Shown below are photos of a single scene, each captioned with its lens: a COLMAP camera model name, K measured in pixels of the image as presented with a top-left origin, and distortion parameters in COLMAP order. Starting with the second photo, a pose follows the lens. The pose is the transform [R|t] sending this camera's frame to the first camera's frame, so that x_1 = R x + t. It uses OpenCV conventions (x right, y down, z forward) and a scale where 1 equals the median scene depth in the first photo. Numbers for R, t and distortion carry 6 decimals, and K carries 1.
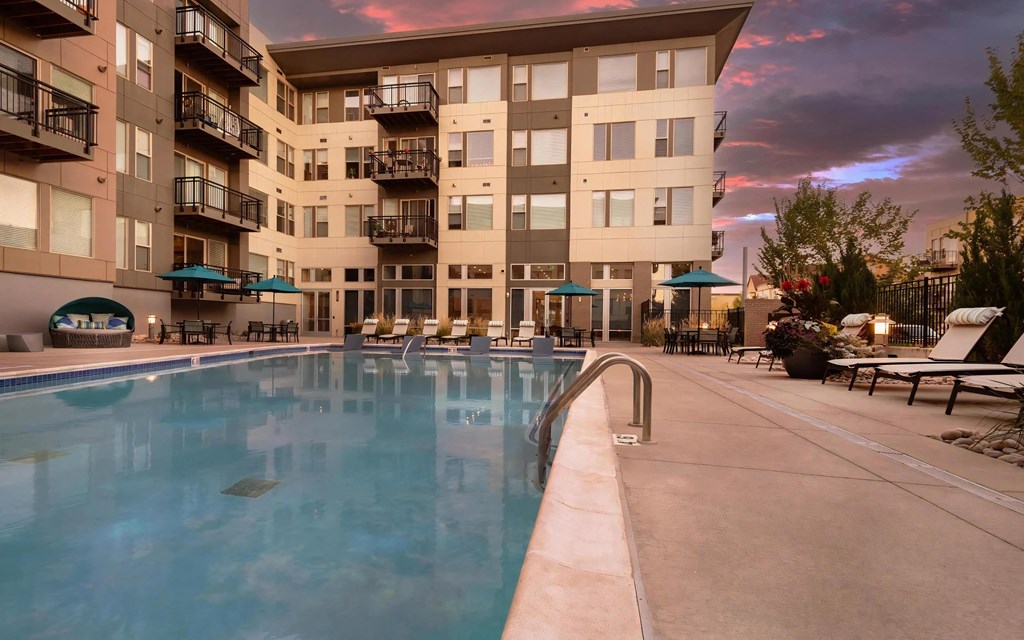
lens RADIAL K [[475.3, 0, 534.1], [0, 475.3, 339.4], [0, 0, 1]] dist [0.020943, -0.015990]
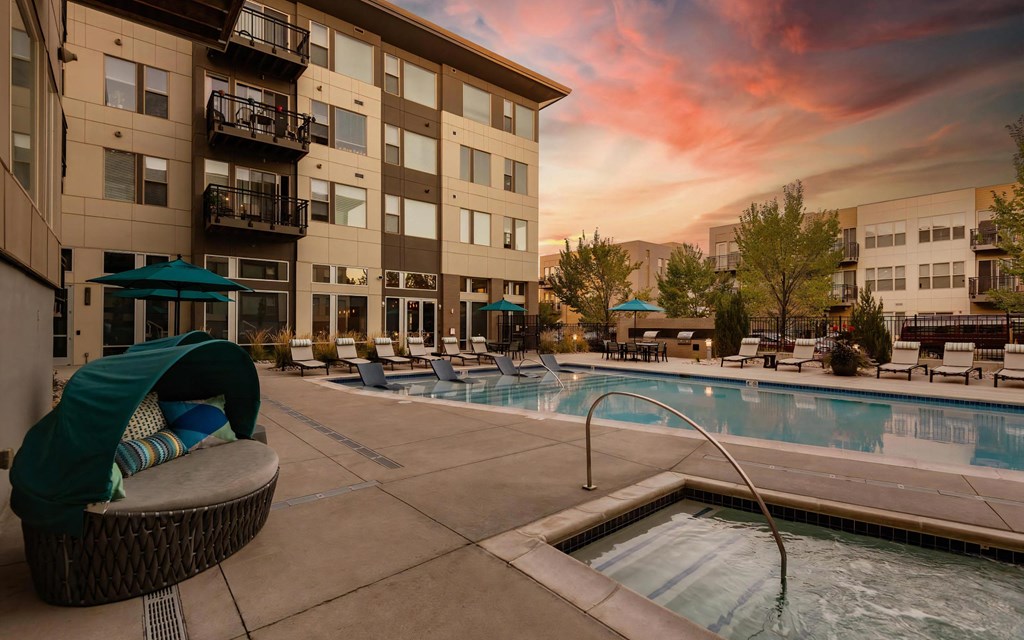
lens RADIAL K [[475.3, 0, 506.7], [0, 475.3, 326.5], [0, 0, 1]] dist [0.020943, -0.015990]
pose [[0.641838, -0.012763, 0.766734, -0.605361], [0.020892, 0.999781, -0.000846, -0.046761], [-0.766556, 0.016562, 0.641964, 0.250252]]
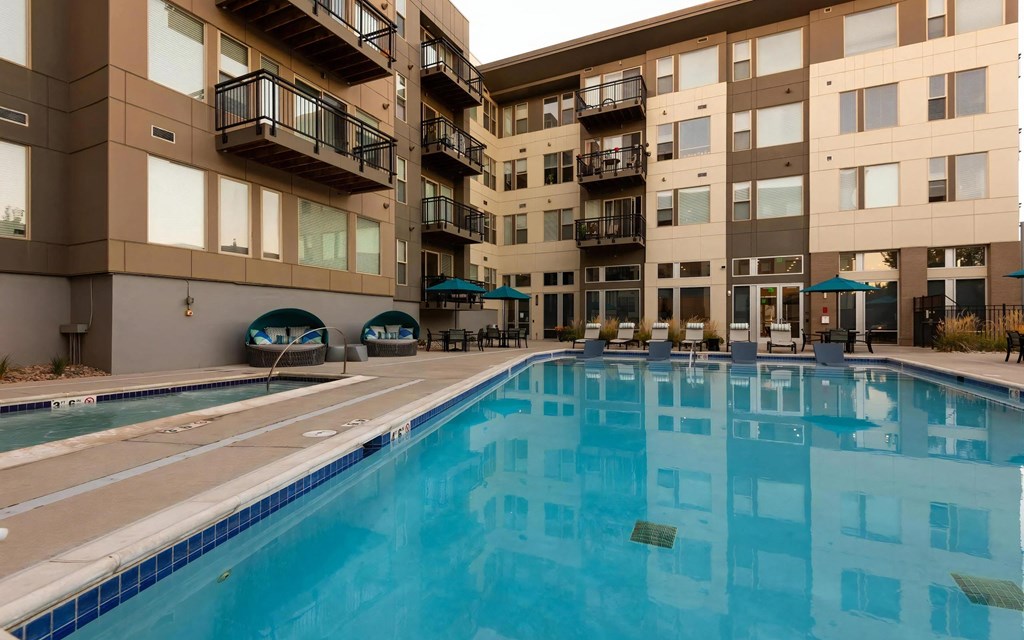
lens RADIAL K [[475.3, 0, 504.5], [0, 475.3, 330.3], [0, 0, 1]] dist [0.020943, -0.015990]
pose [[0.960725, -0.014365, -0.277130, -0.220381], [0.011294, 0.999856, -0.012675, -0.015865], [0.277272, 0.009047, 0.960749, 0.002710]]
